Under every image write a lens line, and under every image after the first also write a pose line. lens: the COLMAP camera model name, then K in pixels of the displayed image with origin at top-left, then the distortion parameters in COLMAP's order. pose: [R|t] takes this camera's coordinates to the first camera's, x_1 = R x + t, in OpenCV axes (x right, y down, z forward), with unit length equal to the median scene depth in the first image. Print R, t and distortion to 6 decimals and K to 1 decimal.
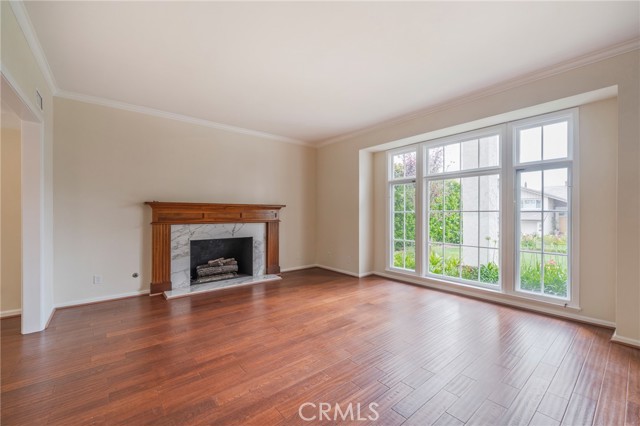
lens RADIAL K [[259.4, 0, 320.1], [0, 259.4, 215.4], [0, 0, 1]] dist [-0.000483, -0.000700]
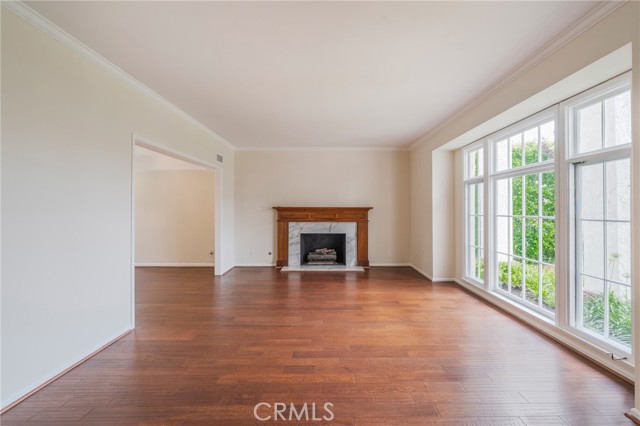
lens RADIAL K [[259.4, 0, 319.6], [0, 259.4, 210.6], [0, 0, 1]] dist [-0.000483, -0.000700]
pose [[0.771246, 0.001210, -0.636536, 0.467233], [-0.001300, 0.999999, 0.000325, -0.028093], [0.636535, 0.000577, 0.771247, -0.025676]]
